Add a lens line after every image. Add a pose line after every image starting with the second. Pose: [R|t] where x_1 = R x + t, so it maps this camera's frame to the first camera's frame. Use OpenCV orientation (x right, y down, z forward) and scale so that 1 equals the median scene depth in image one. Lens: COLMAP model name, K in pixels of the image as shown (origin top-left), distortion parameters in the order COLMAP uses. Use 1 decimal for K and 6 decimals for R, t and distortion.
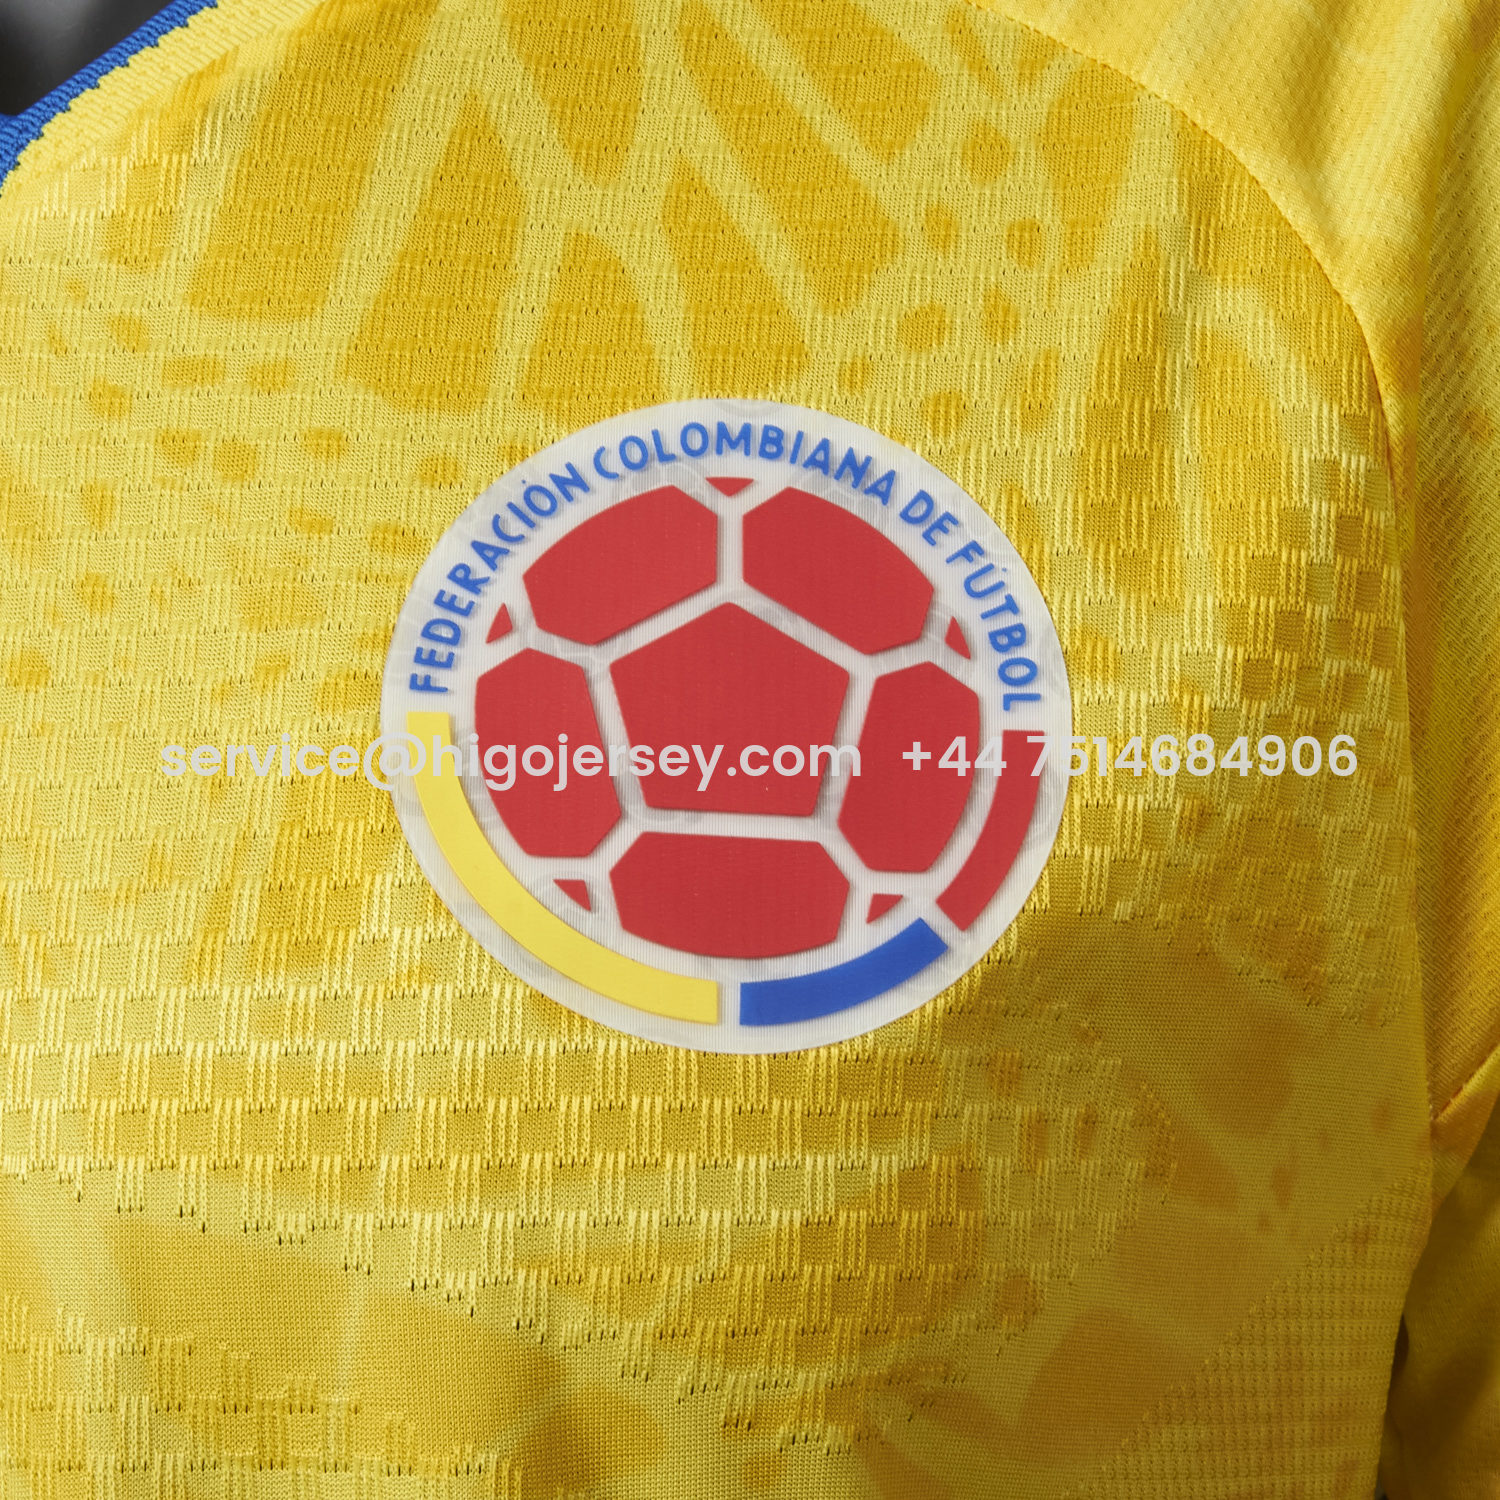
lens RADIAL K [[3031.2, 0, 750.0], [0, 3031.2, 750.0], [0, 0, 1]] dist [-0.120677, -0.080817]
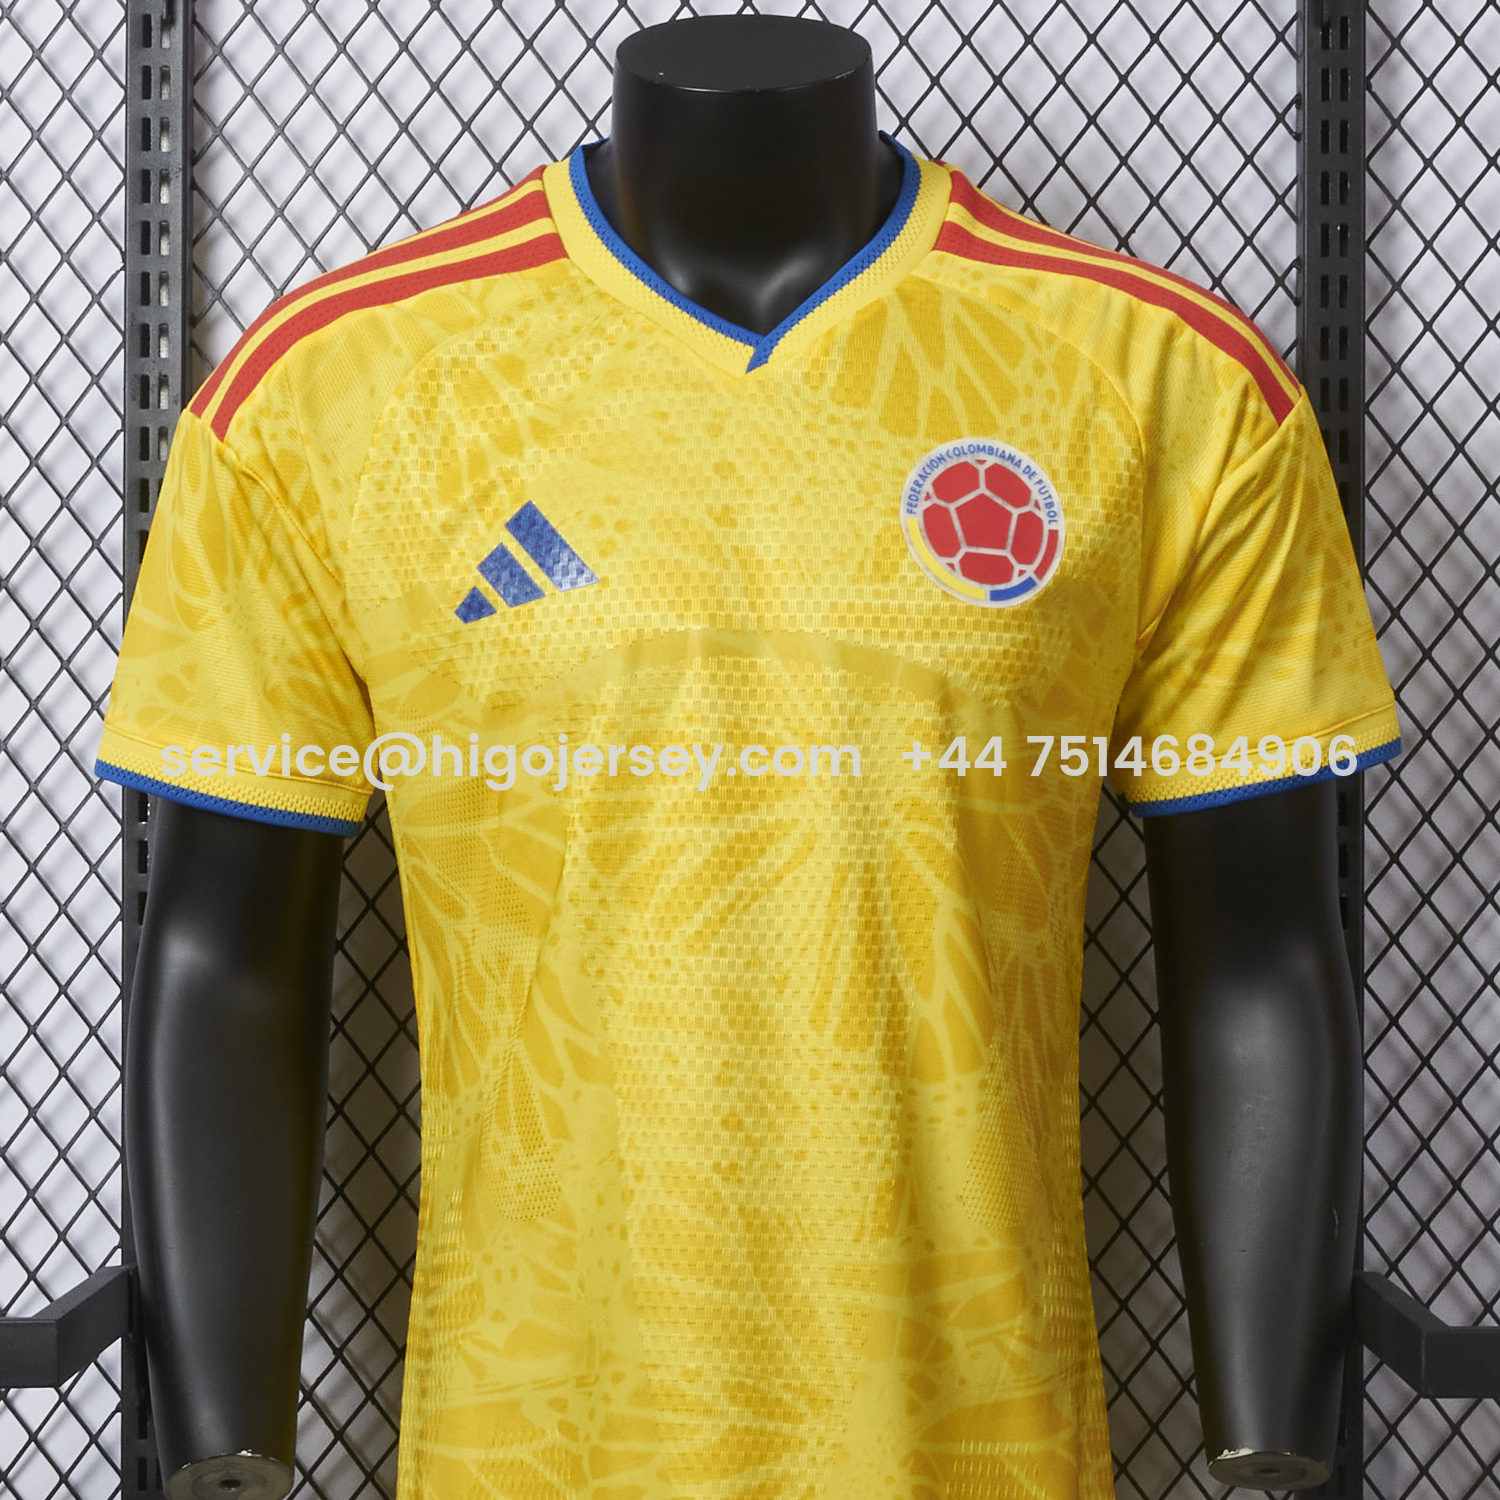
lens RADIAL K [[3031.2, 0, 750.0], [0, 3031.2, 750.0], [0, 0, 1]] dist [-0.120677, -0.080817]
pose [[0.977098, 0.026475, 0.211136, -1.093392], [-0.047491, 0.994335, 0.095095, -0.074995], [-0.207422, -0.102944, 0.972820, -2.706534]]
